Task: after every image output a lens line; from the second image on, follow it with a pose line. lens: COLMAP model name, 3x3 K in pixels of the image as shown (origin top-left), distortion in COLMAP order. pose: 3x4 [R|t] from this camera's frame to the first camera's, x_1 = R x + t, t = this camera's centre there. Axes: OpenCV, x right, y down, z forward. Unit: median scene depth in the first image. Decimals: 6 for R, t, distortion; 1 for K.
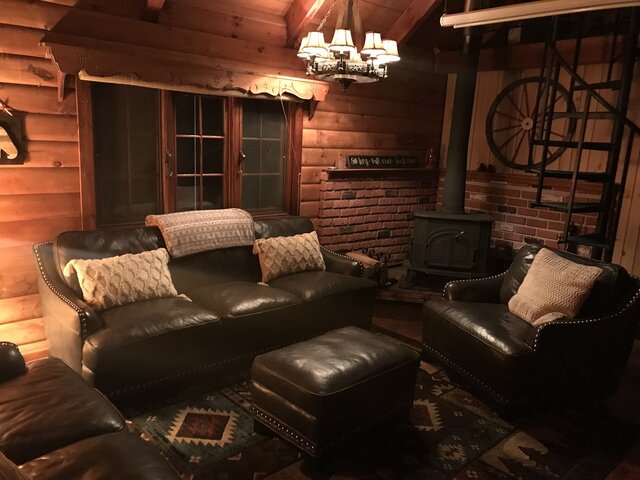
lens RADIAL K [[519.8, 0, 320.0], [0, 519.8, 240.0], [0, 0, 1]] dist [0.094133, -0.138911]
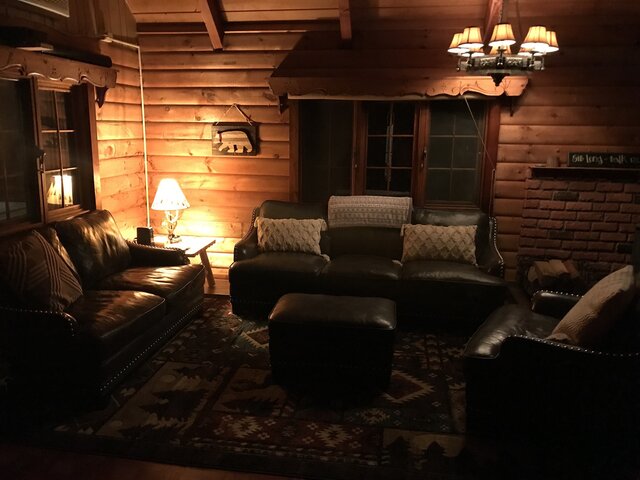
lens RADIAL K [[519.8, 0, 320.0], [0, 519.8, 240.0], [0, 0, 1]] dist [0.094133, -0.138911]
pose [[0.625294, 0.126820, -0.770015, 0.620596], [-0.139019, 0.989027, 0.050000, 0.002404], [0.767907, 0.075782, 0.636063, 0.124728]]
